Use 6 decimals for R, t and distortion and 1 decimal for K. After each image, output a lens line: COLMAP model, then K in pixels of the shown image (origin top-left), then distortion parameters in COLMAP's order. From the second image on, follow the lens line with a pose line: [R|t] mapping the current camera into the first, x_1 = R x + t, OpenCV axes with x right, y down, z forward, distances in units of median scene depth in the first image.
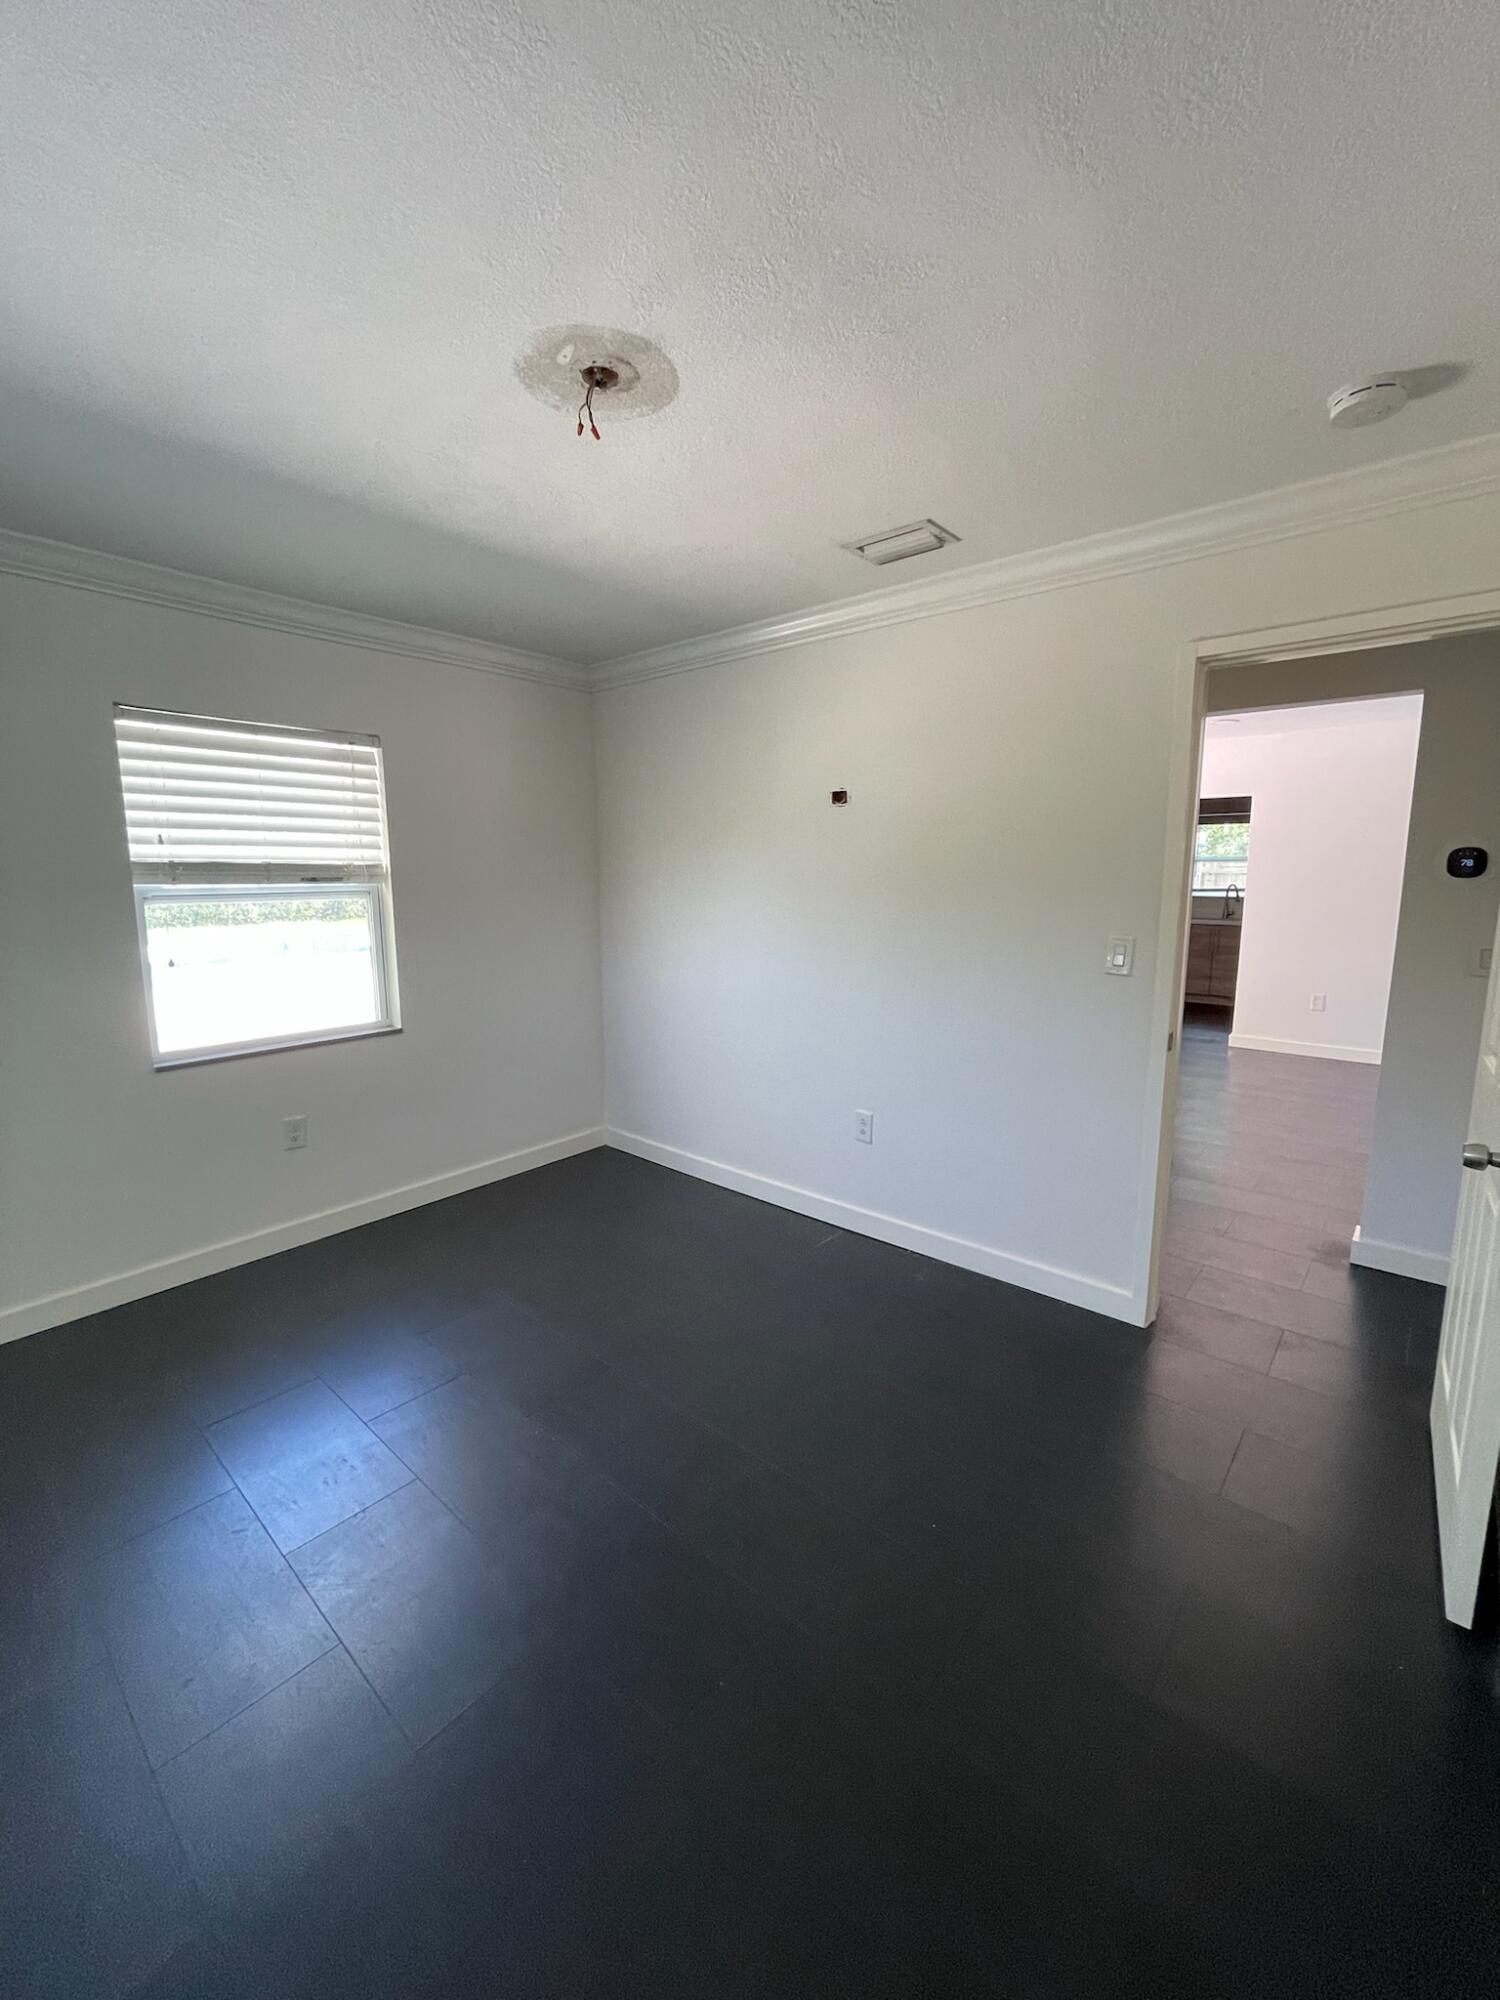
lens RADIAL K [[813.1, 0, 744.4], [0, 813.1, 993.4], [0, 0, 1]] dist [0.012805, -0.001688]
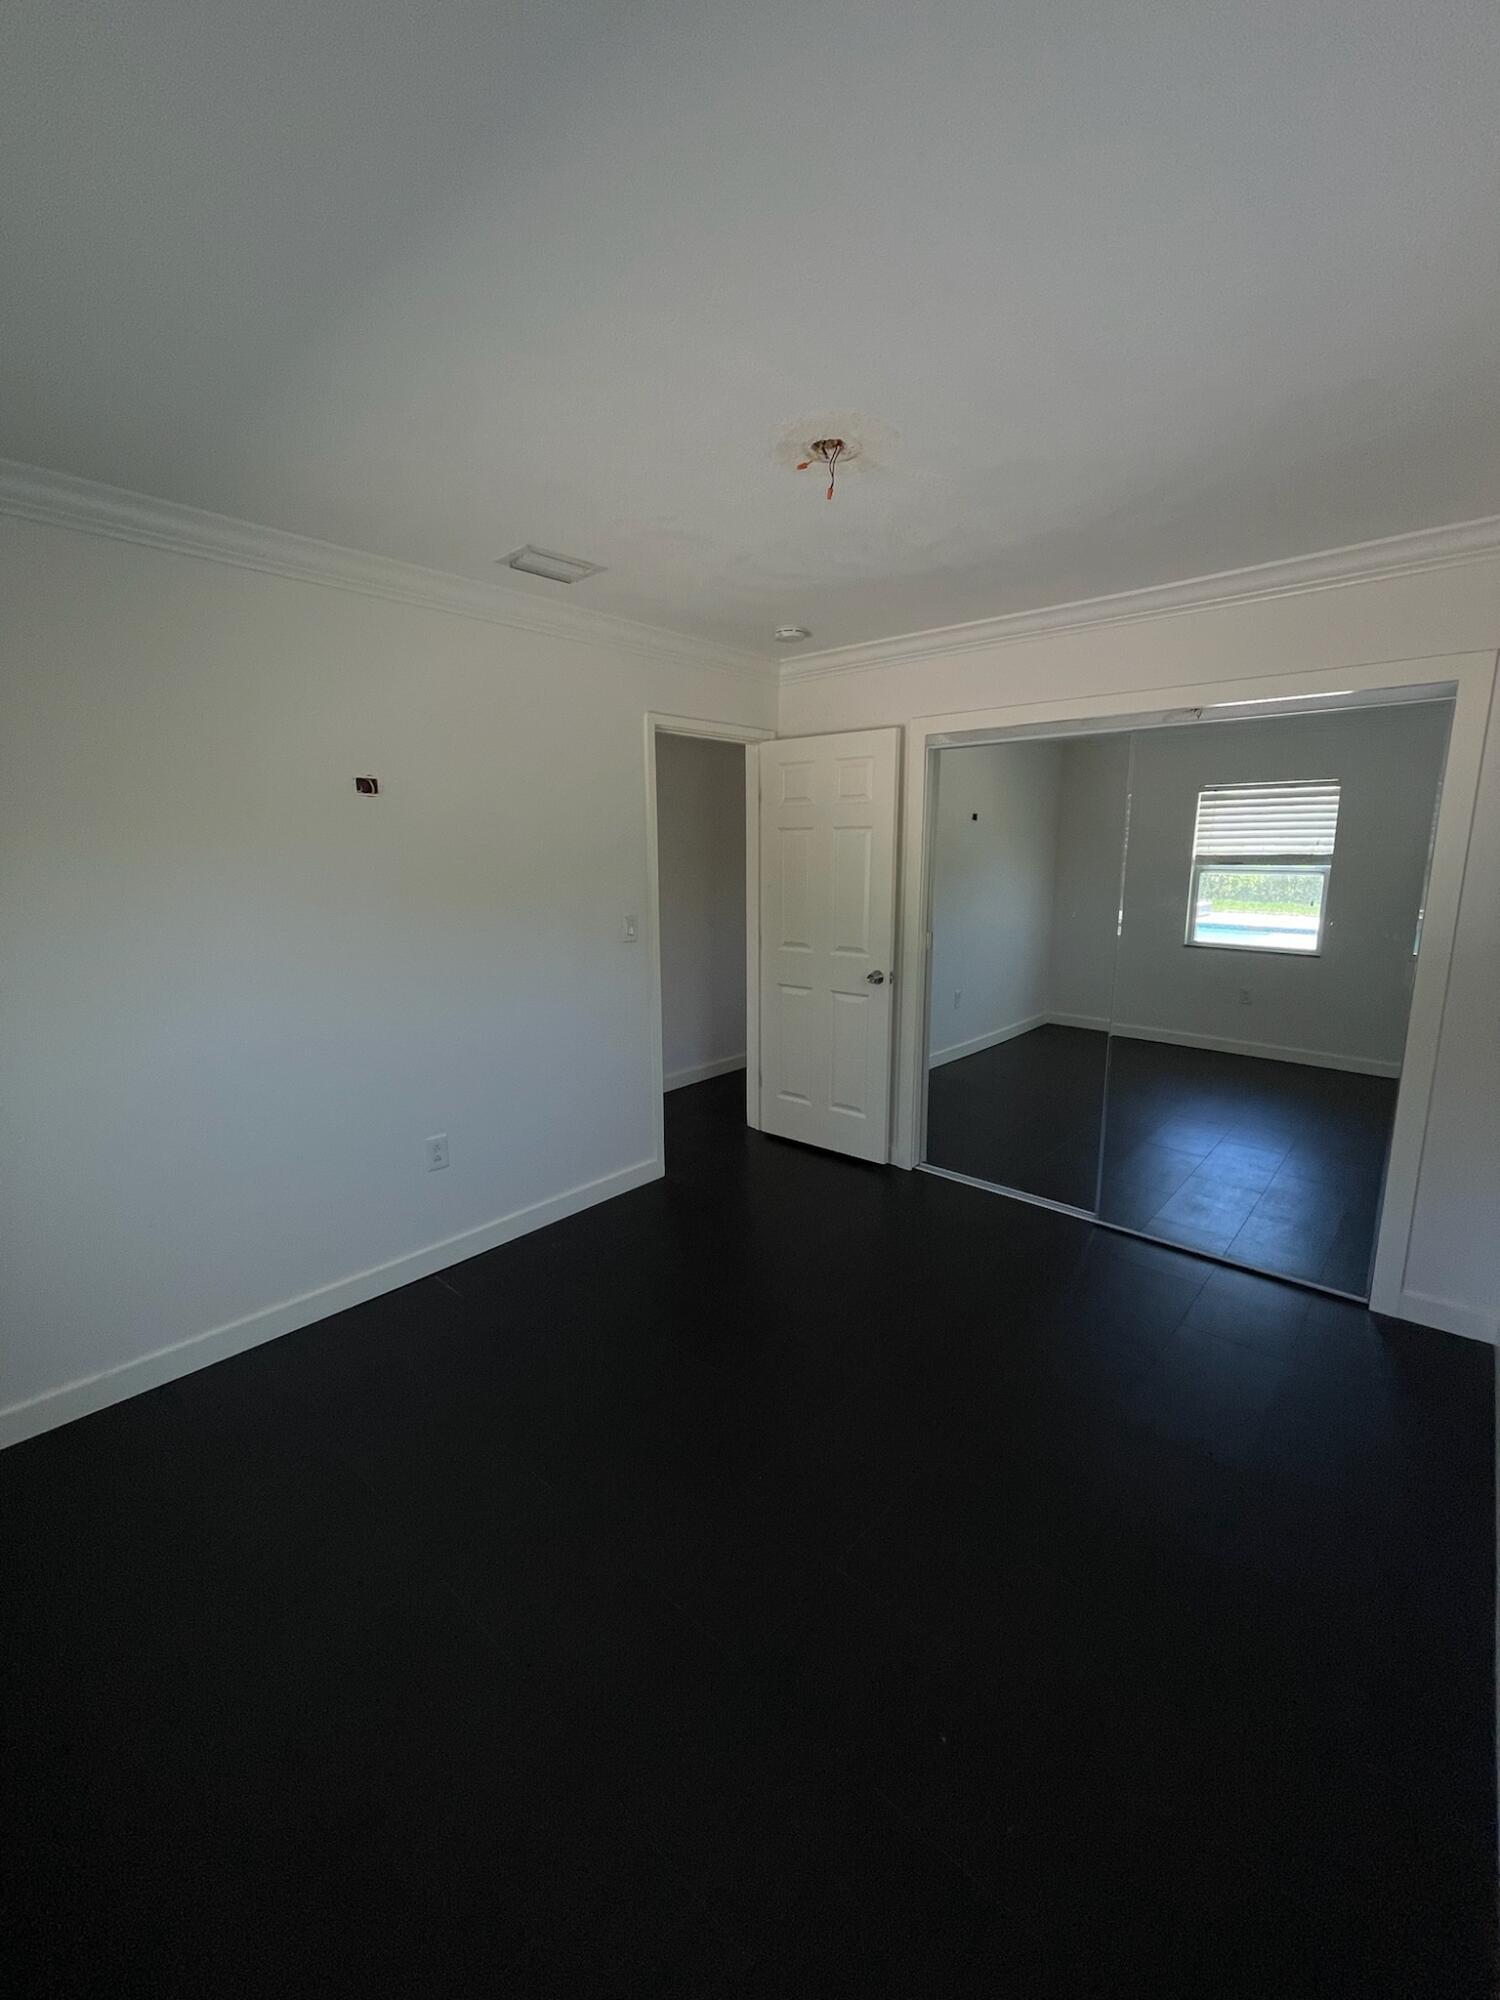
lens RADIAL K [[813.1, 0, 743.6], [0, 813.1, 998.9], [0, 0, 1]] dist [0.012805, -0.001688]
pose [[0.003645, -0.166250, 0.986077, -0.727354], [0.166511, 0.972418, 0.163331, -0.095953], [-0.986033, 0.163598, 0.031227, 0.606200]]
